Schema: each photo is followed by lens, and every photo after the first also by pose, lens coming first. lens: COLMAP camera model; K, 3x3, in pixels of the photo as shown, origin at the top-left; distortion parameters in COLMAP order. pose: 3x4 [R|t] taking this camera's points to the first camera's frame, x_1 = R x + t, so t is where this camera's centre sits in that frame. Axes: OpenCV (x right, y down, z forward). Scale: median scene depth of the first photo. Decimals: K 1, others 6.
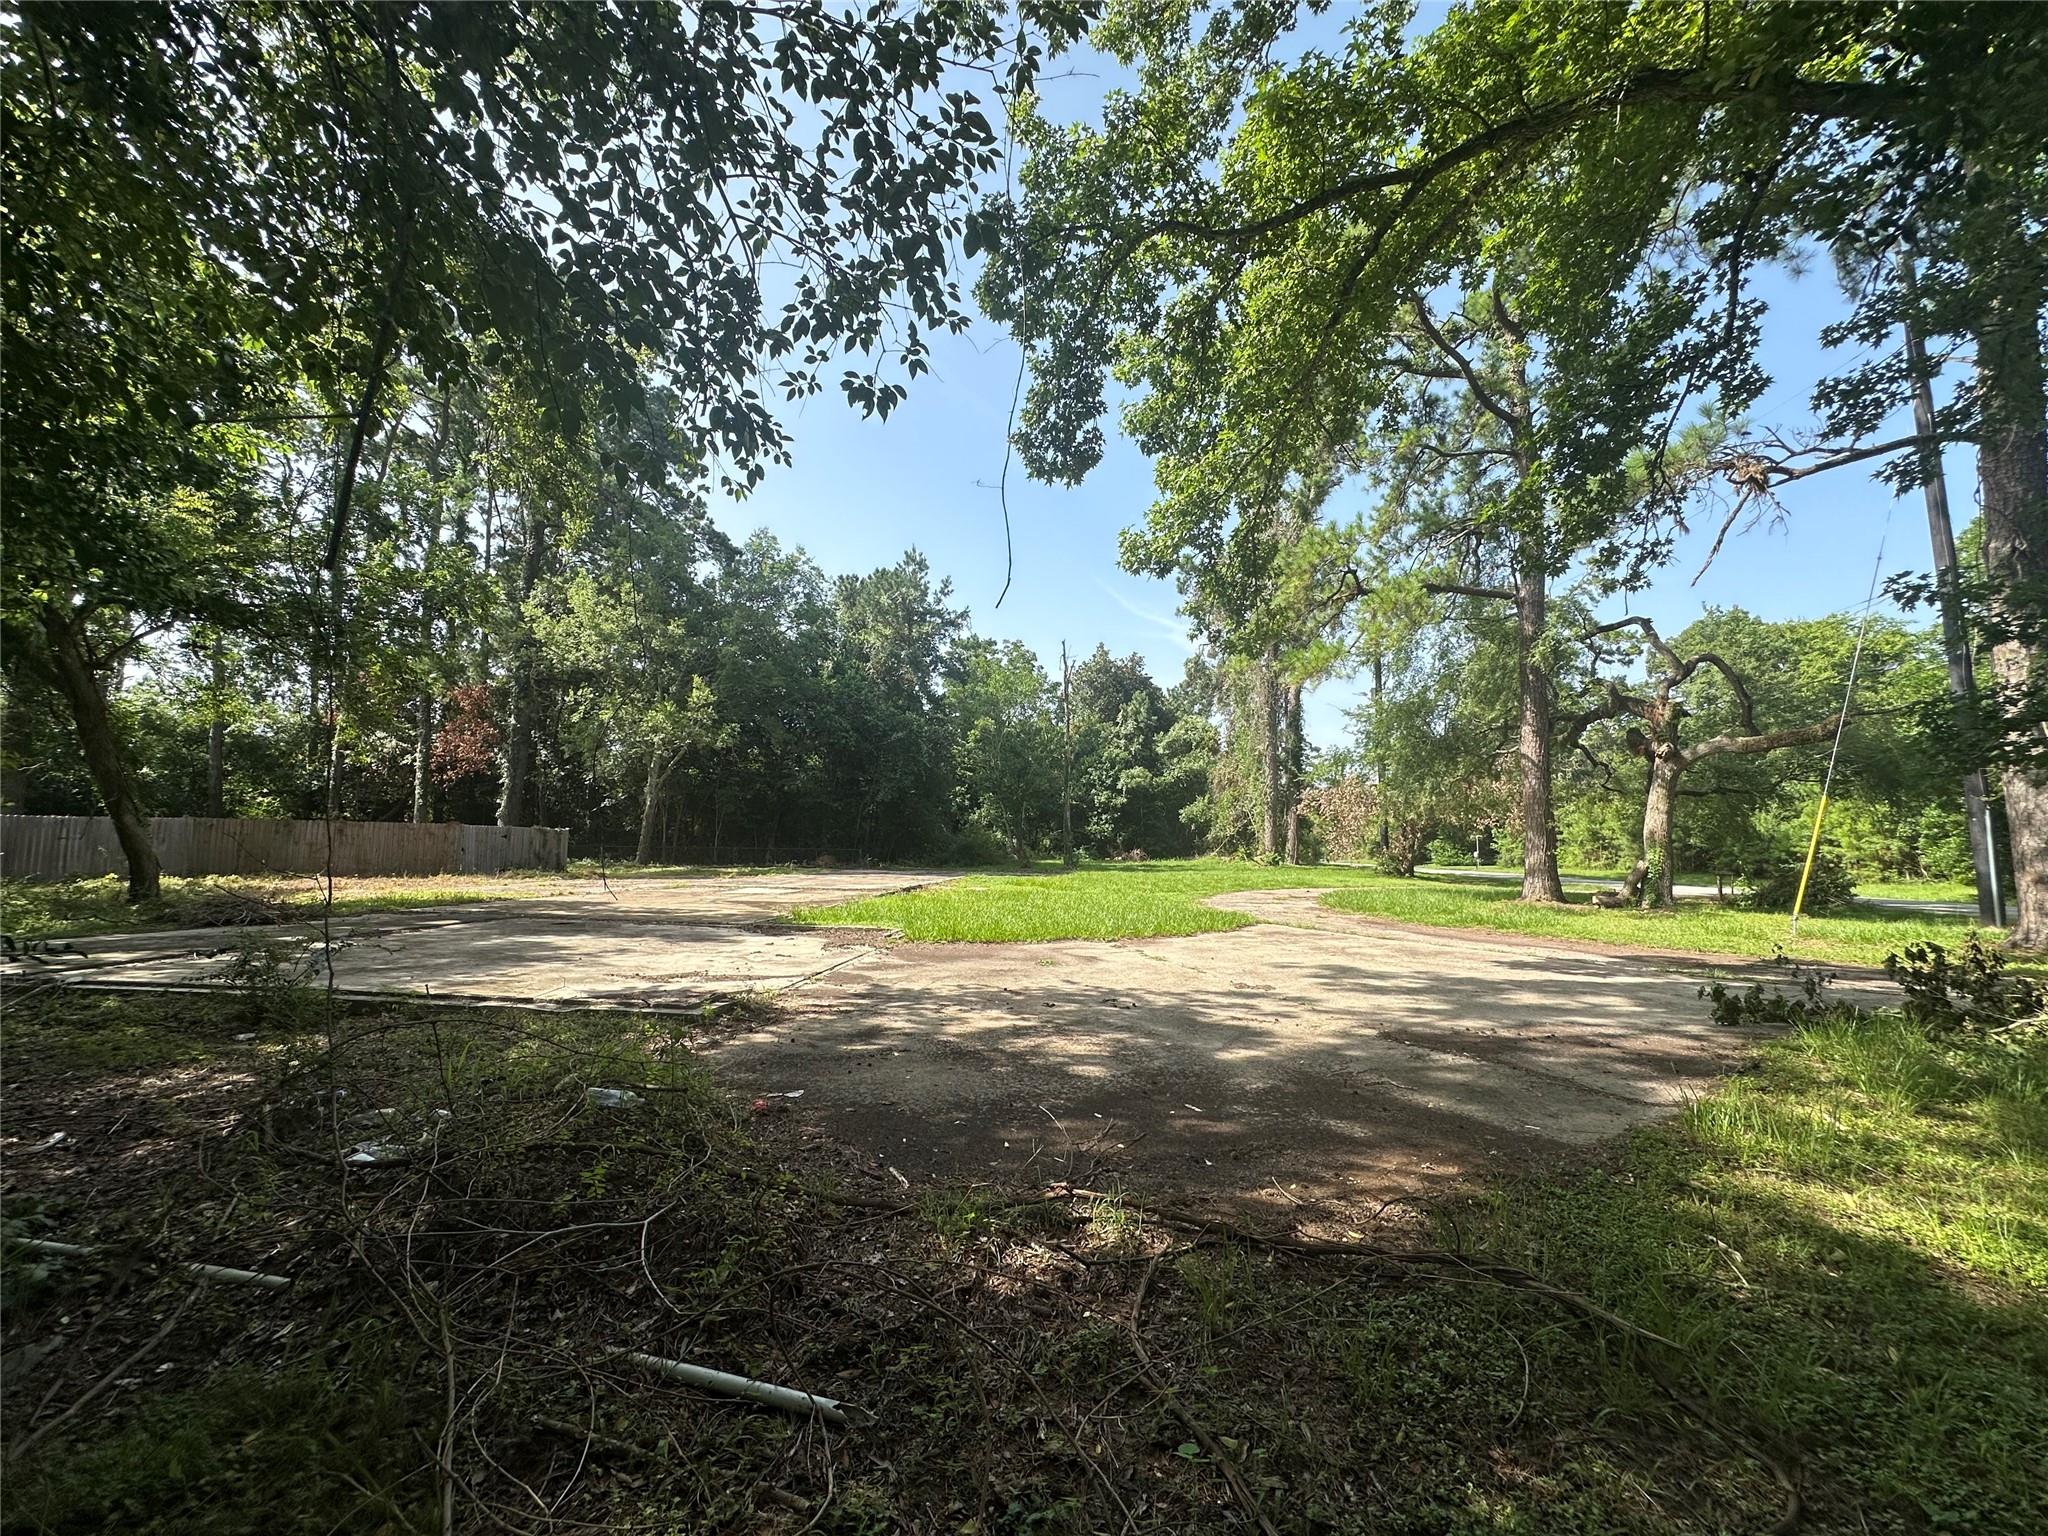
lens RADIAL K [[820.1, 0, 1024.0], [0, 820.1, 768.0], [0, 0, 1]] dist [-0.002219, 0.000885]
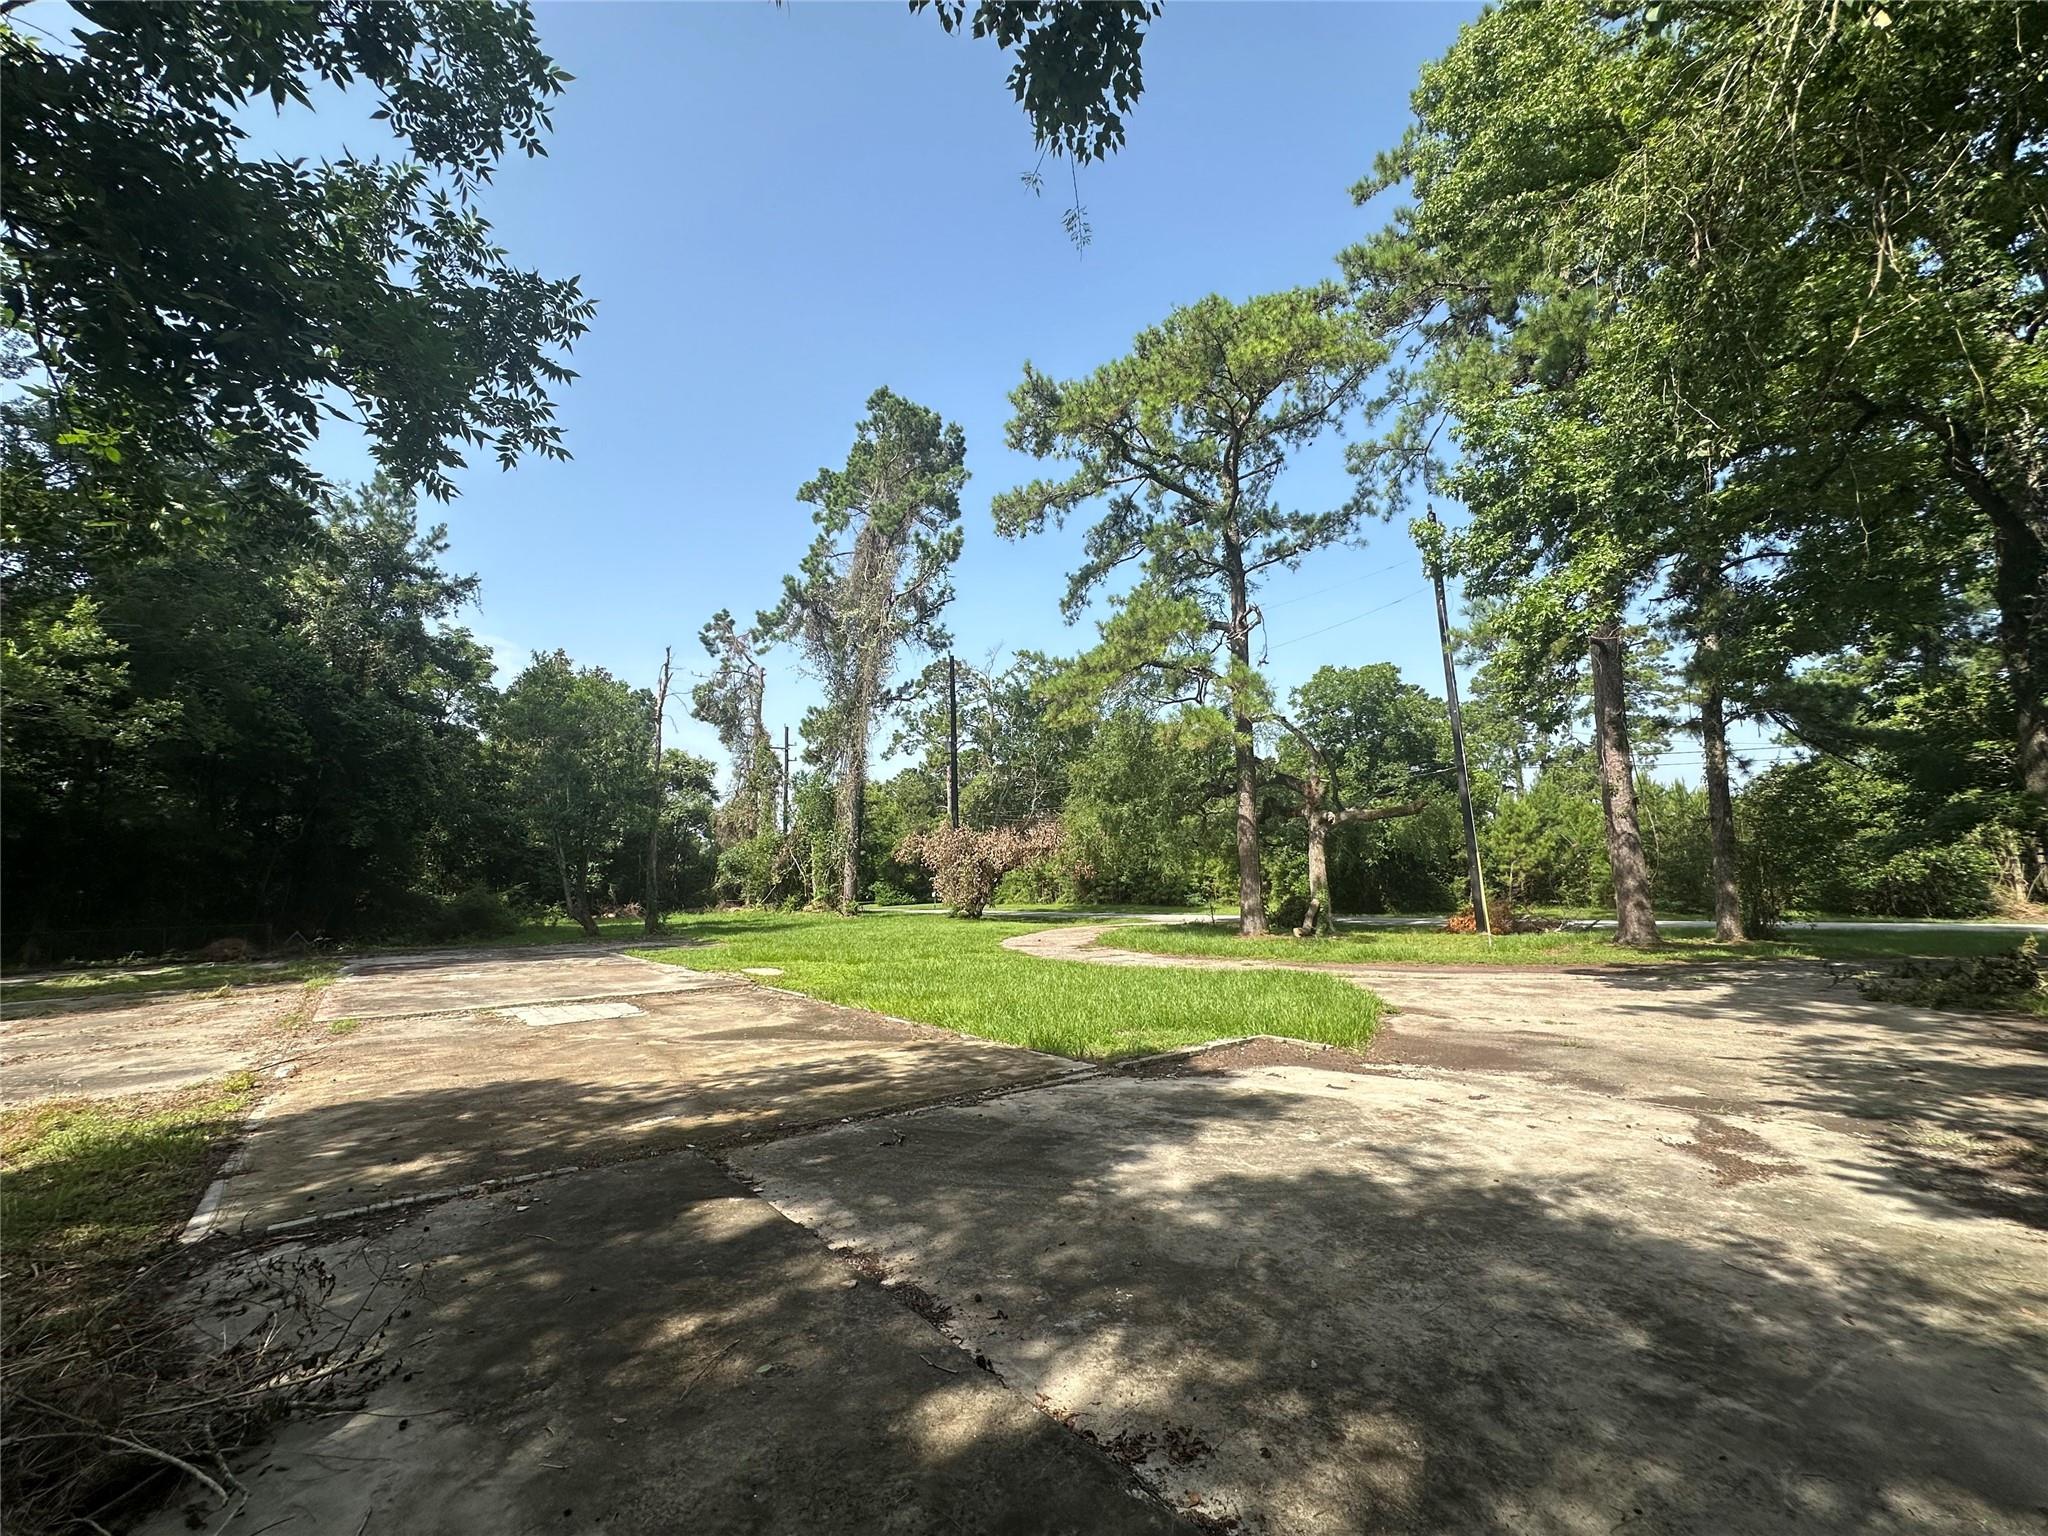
lens RADIAL K [[820.1, 0, 1024.0], [0, 820.1, 768.0], [0, 0, 1]] dist [-0.002219, 0.000885]
pose [[0.743441, 0.069619, 0.665168, -0.176120], [-0.037996, 0.997358, -0.061921, -0.000686], [-0.667721, 0.020761, 0.744122, 0.150994]]
